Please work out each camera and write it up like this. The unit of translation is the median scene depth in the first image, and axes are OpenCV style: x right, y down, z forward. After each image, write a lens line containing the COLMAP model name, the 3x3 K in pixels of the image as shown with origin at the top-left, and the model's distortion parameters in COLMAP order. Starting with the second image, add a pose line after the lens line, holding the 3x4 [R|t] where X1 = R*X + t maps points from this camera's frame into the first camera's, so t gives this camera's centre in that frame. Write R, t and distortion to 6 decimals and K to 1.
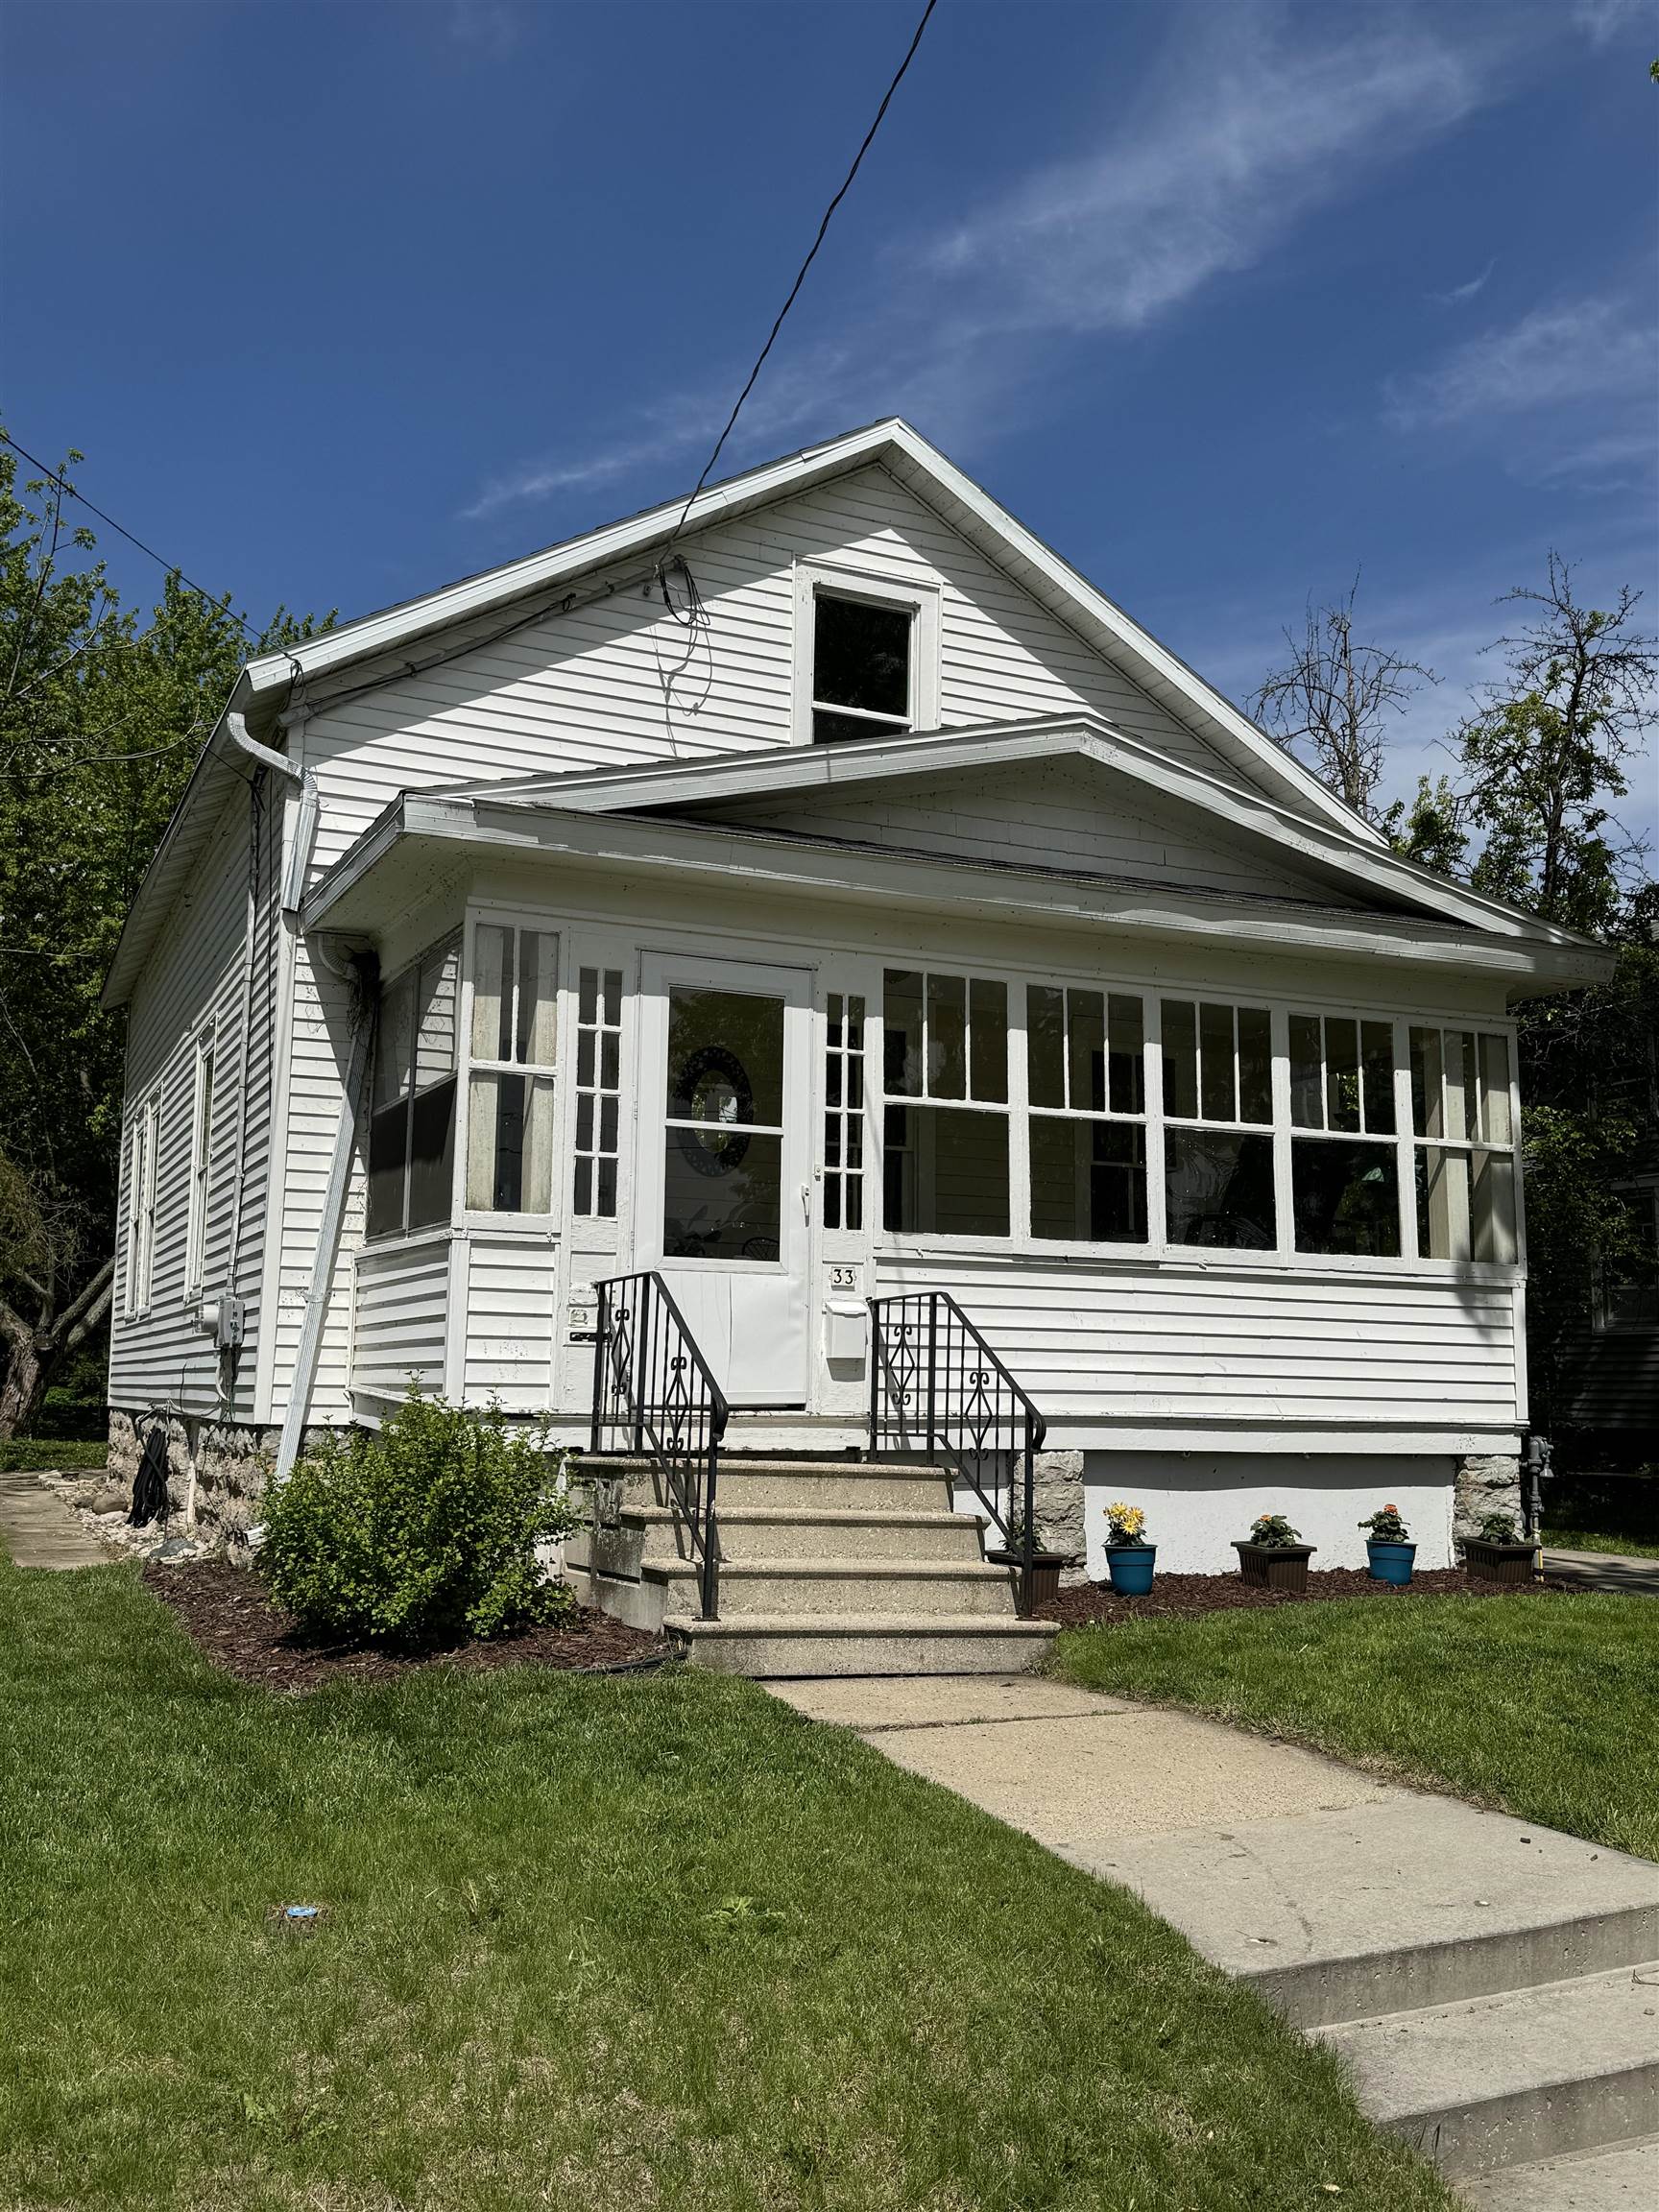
lens RADIAL K [[1974.4, 0, 821.2], [0, 1974.4, 1109.0], [0, 0, 1]] dist [0.073684, 0.032822]
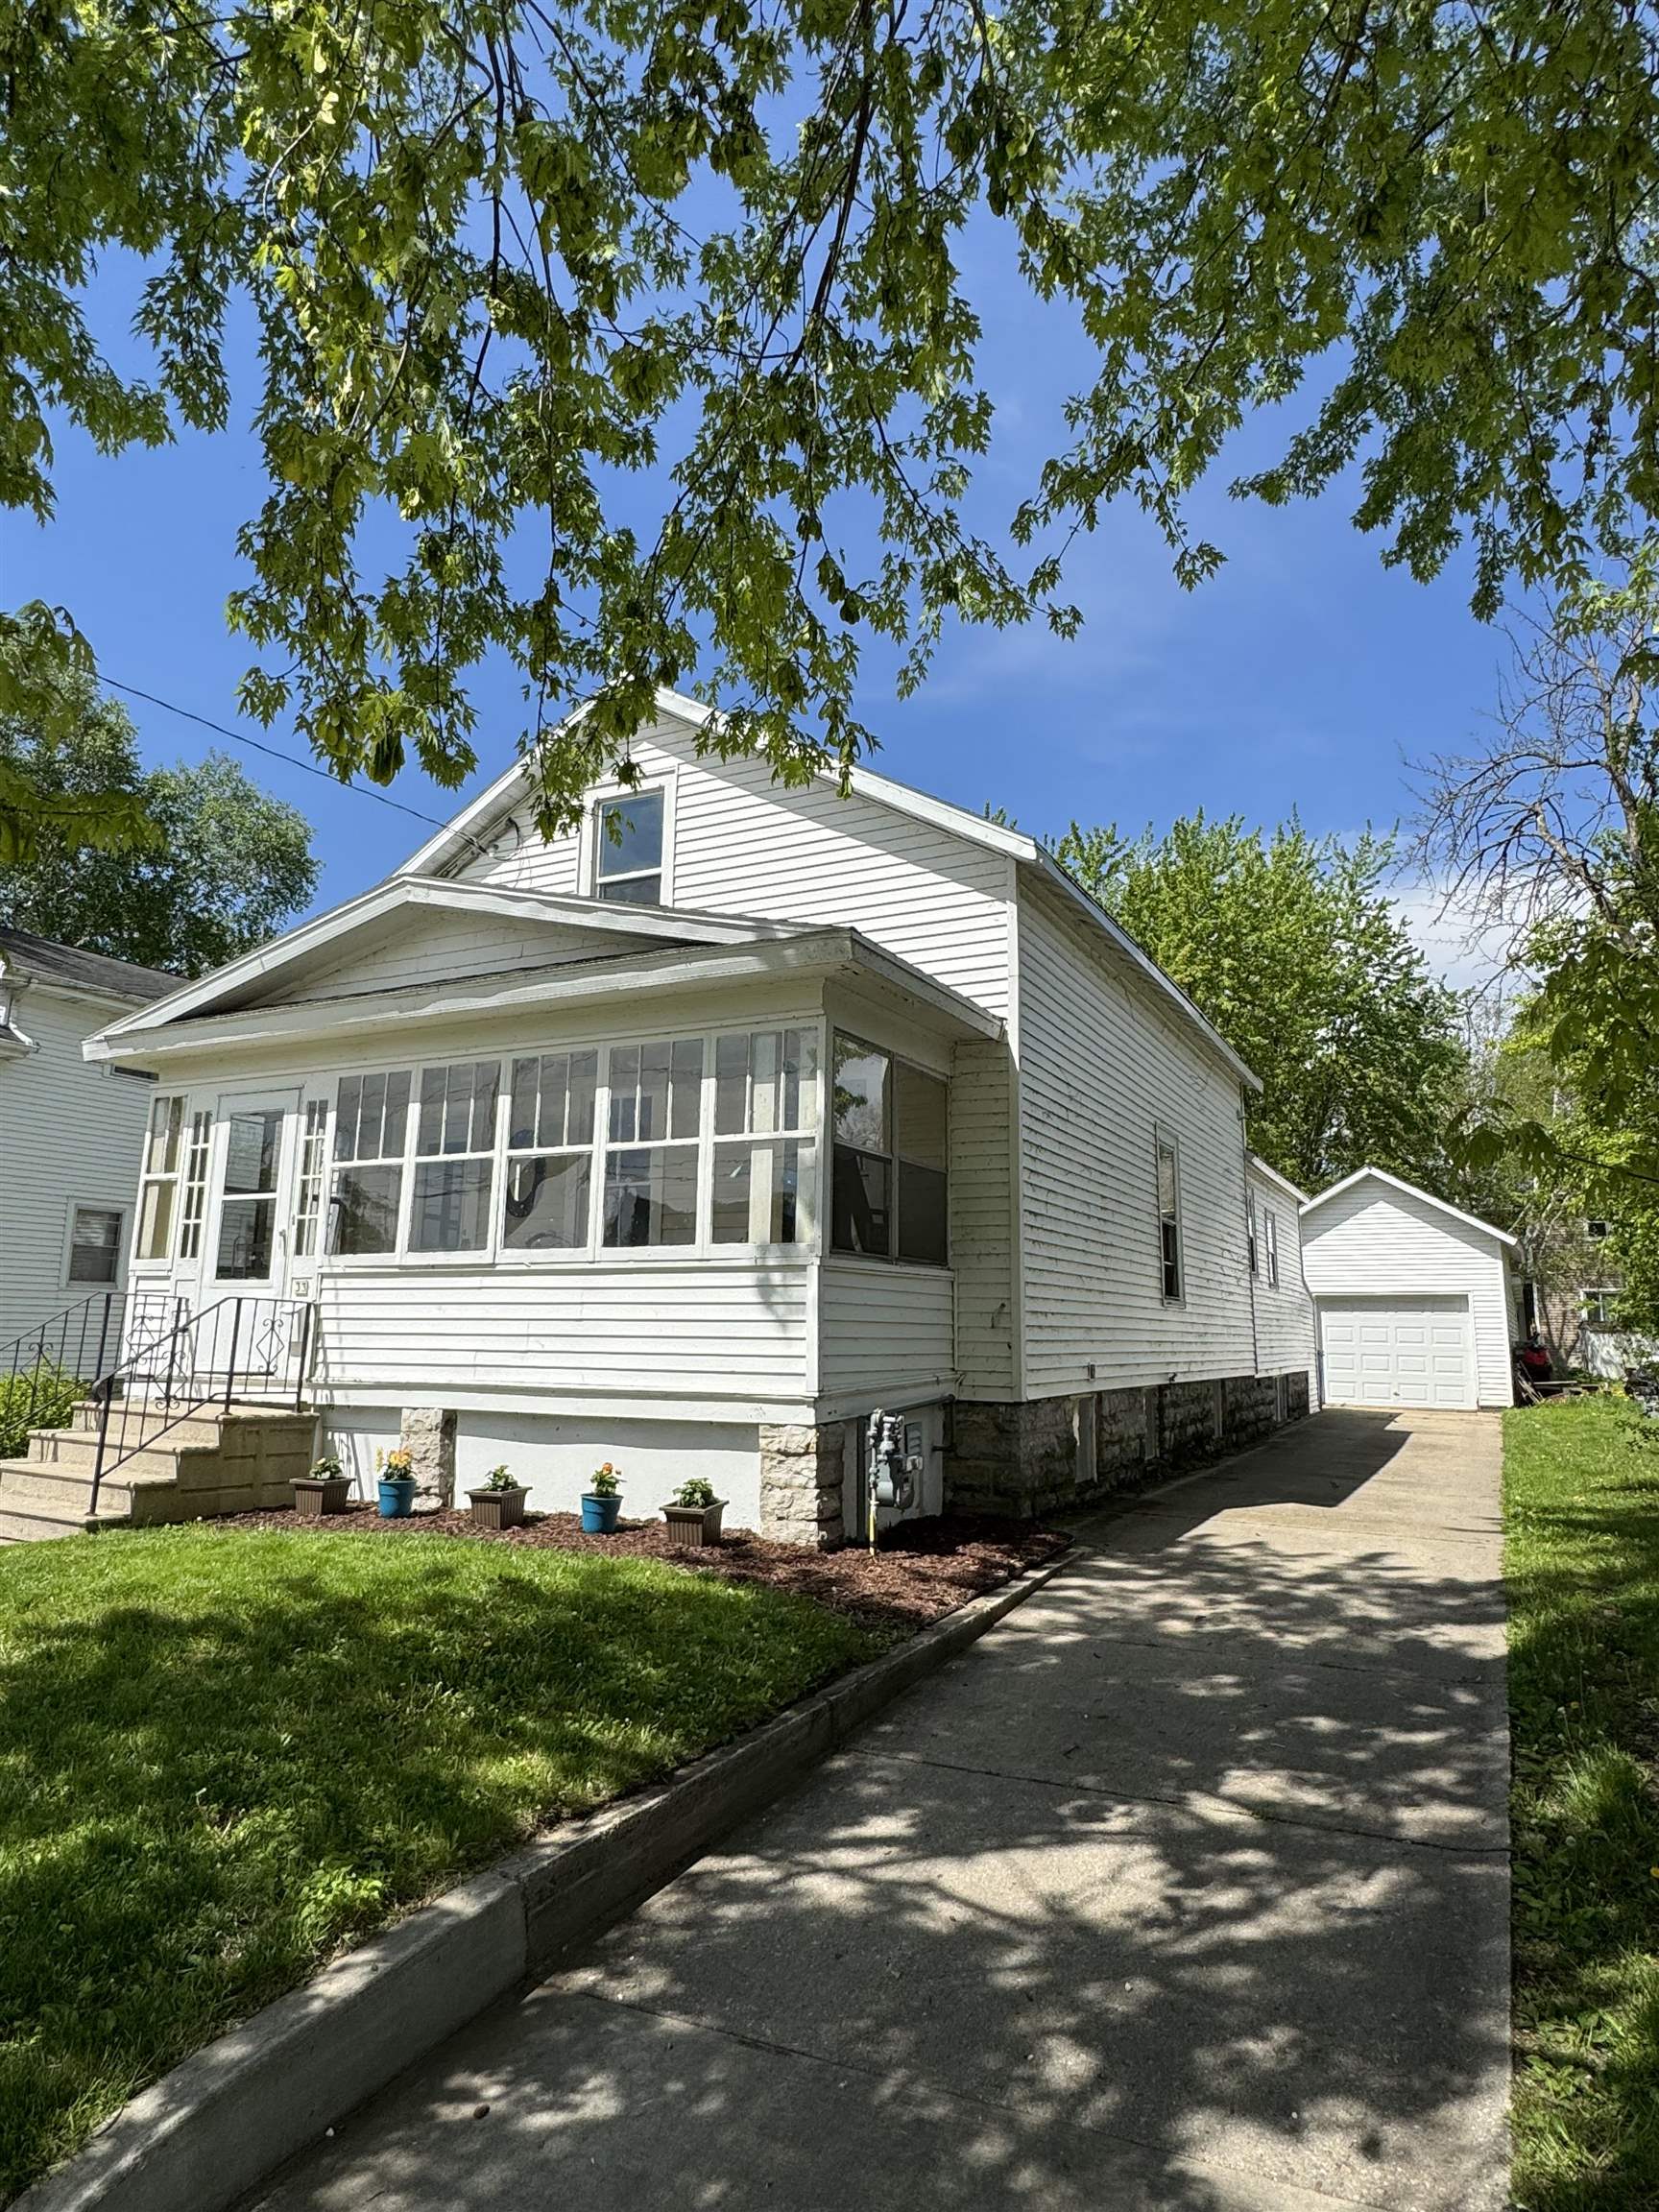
lens RADIAL K [[1312.1, 0, 828.5], [0, 1312.1, 1083.4], [0, 0, 1]] dist [0.004715, 0.002173]
pose [[0.633906, -0.152426, -0.758241, 0.998054], [0.111221, 0.988163, -0.105663, 0.077246], [0.765372, -0.017352, 0.643355, 0.628956]]
